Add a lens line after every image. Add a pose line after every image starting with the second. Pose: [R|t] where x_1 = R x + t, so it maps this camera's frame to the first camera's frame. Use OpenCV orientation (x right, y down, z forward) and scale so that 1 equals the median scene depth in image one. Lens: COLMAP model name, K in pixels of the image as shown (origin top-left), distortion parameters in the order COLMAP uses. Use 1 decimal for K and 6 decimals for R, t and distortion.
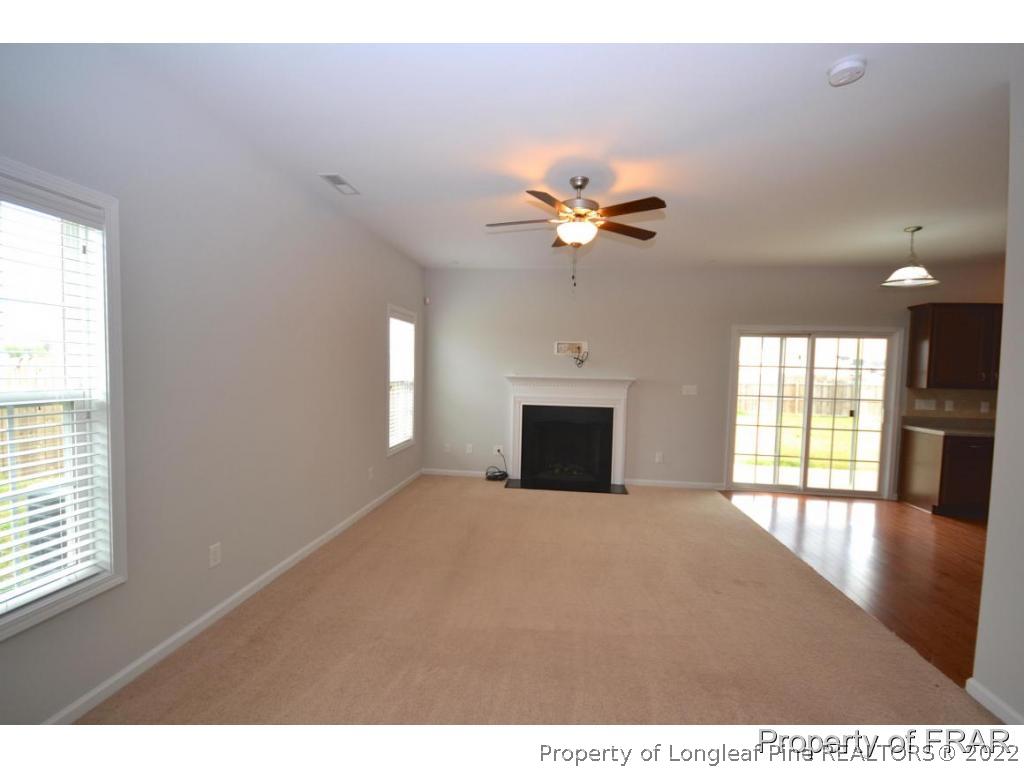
lens RADIAL K [[456.7, 0, 507.8], [0, 456.7, 392.1], [0, 0, 1]] dist [-0.001204, -0.000610]
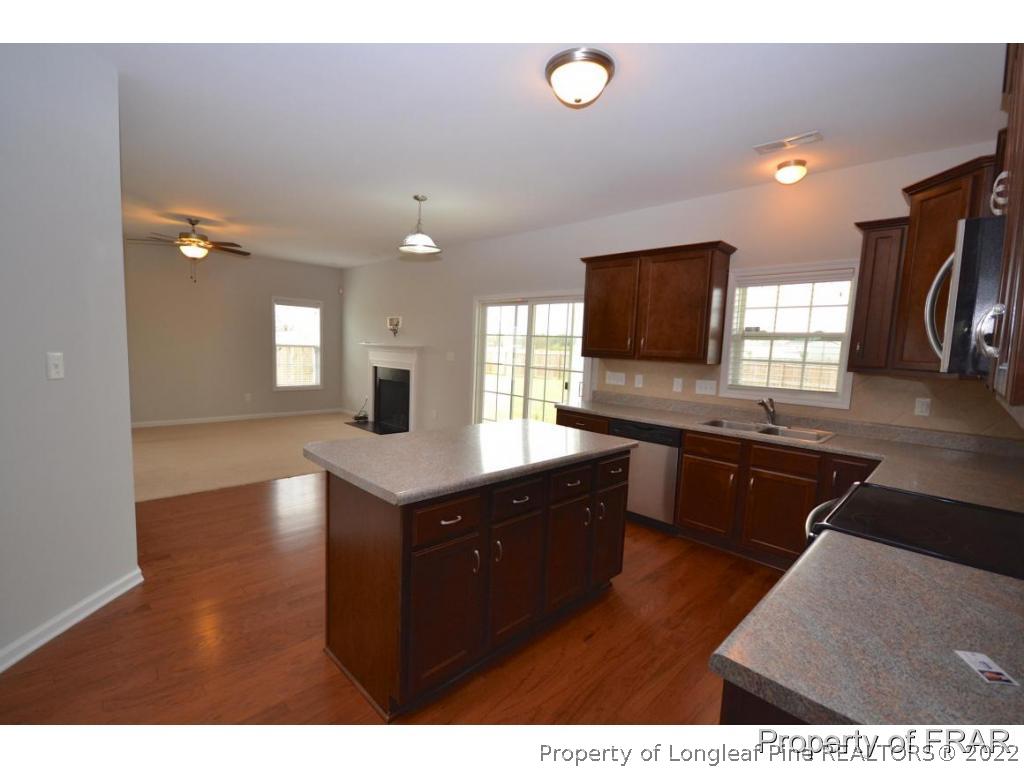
lens RADIAL K [[456.7, 0, 507.8], [0, 456.7, 392.1], [0, 0, 1]] dist [-0.001204, -0.000610]
pose [[0.790543, 0.070515, -0.608333, 1.229344], [-0.051624, 0.997486, 0.048537, 0.021561], [0.610226, -0.006966, 0.792196, 0.198425]]
